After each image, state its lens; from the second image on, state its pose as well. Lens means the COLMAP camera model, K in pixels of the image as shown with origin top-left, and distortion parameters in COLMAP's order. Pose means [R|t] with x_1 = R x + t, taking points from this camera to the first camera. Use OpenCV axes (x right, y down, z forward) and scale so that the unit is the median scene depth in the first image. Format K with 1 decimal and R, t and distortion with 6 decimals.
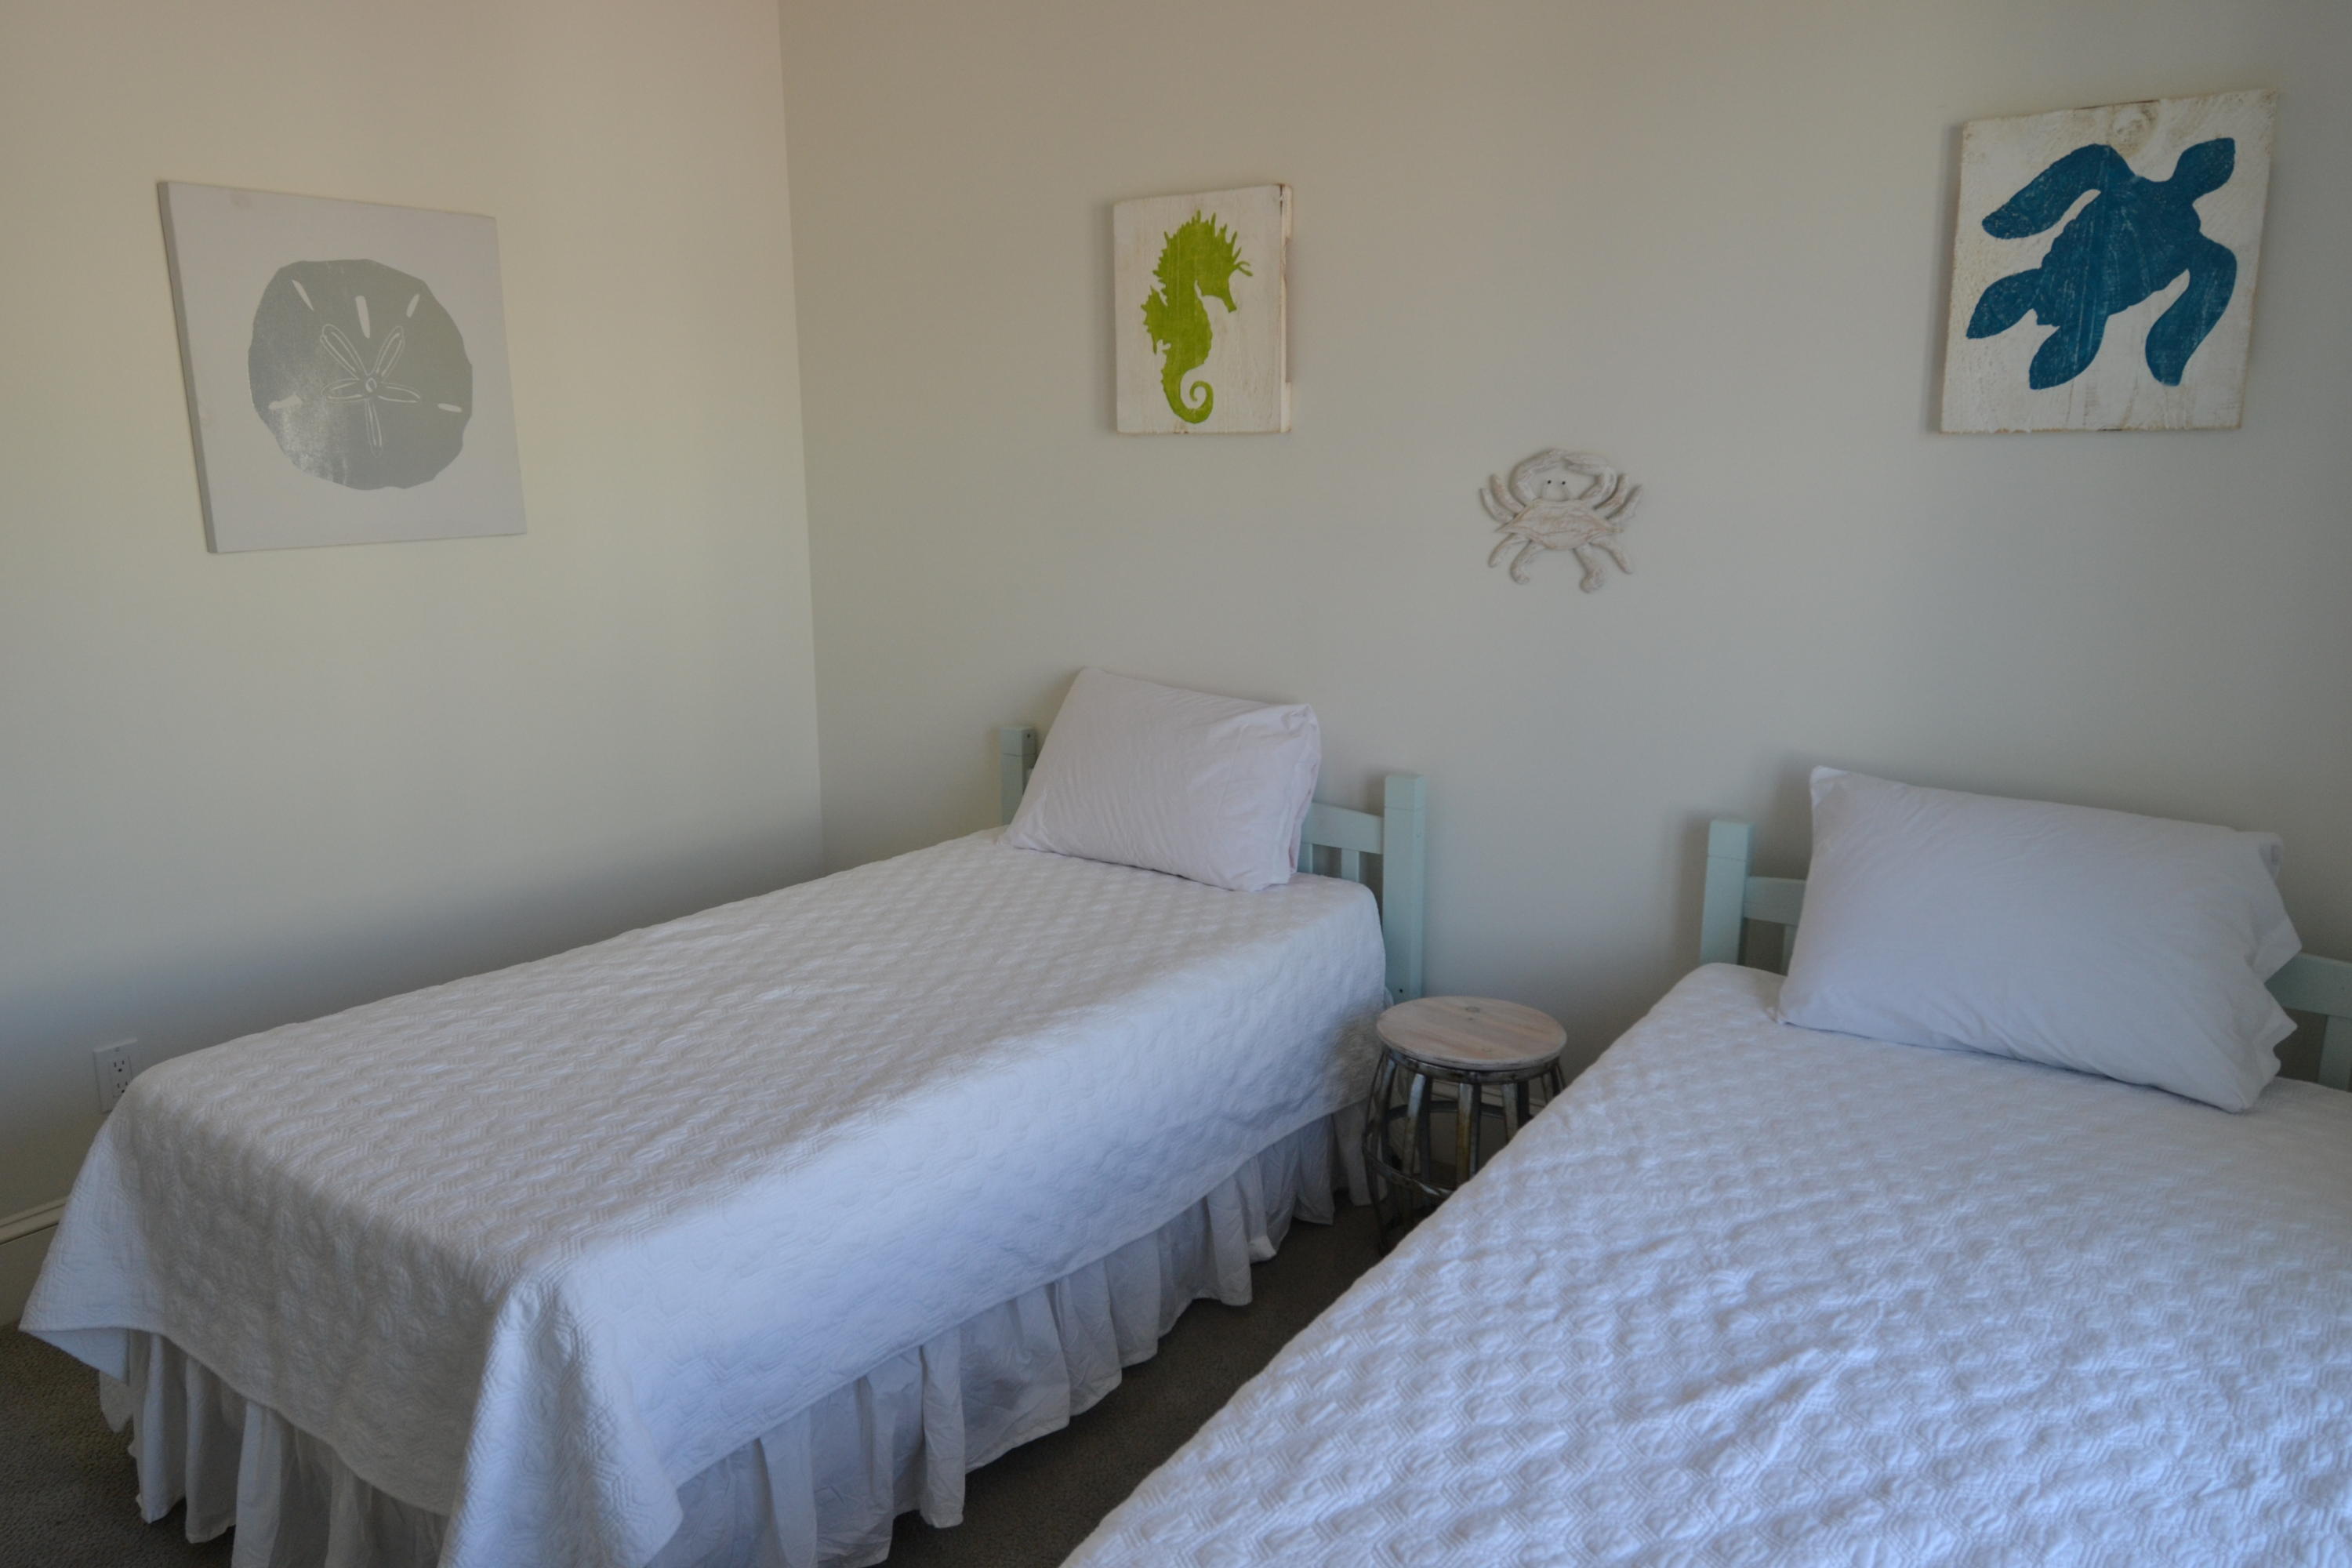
lens RADIAL K [[1609.5, 0, 1165.6], [0, 1609.5, 788.4], [0, 0, 1]] dist [0.057591, -0.061946]
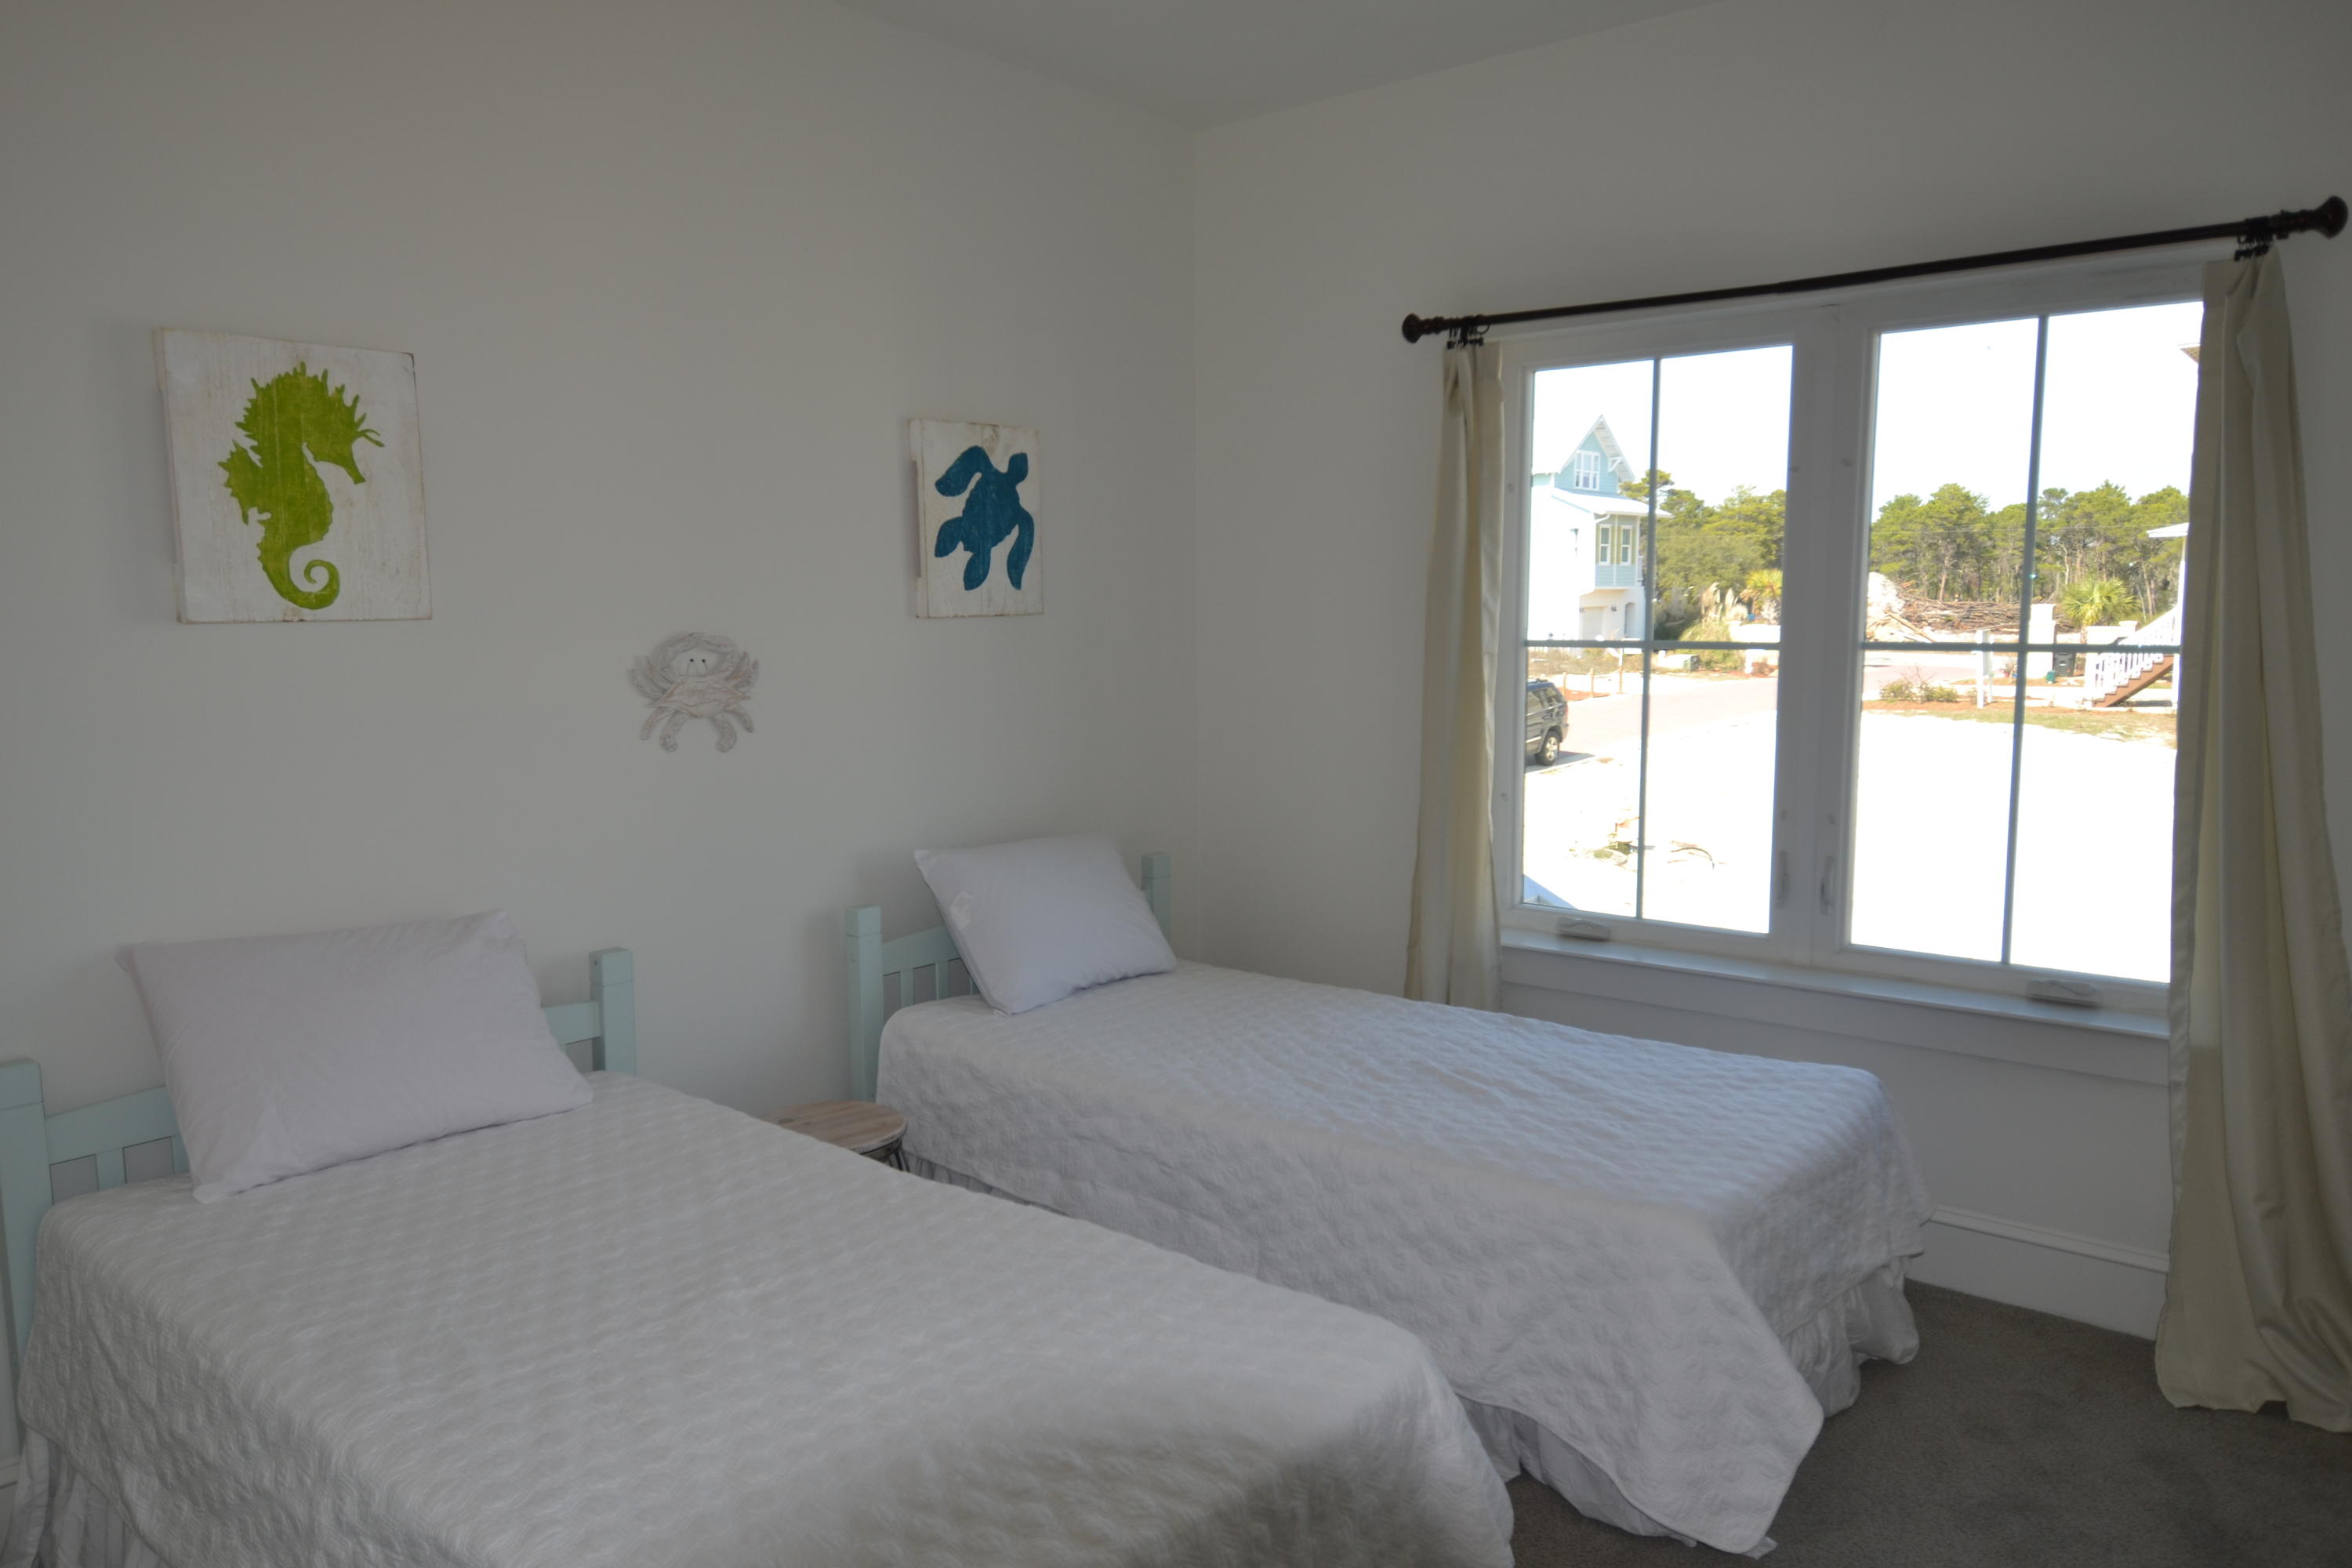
lens RADIAL K [[1609.5, 0, 1169.2], [0, 1609.5, 781.1], [0, 0, 1]] dist [0.057591, -0.061946]
pose [[0.096334, -0.111613, 0.989071, -0.805570], [0.214921, 0.972584, 0.088820, -0.125406], [-0.971869, 0.204016, 0.117681, 0.514291]]
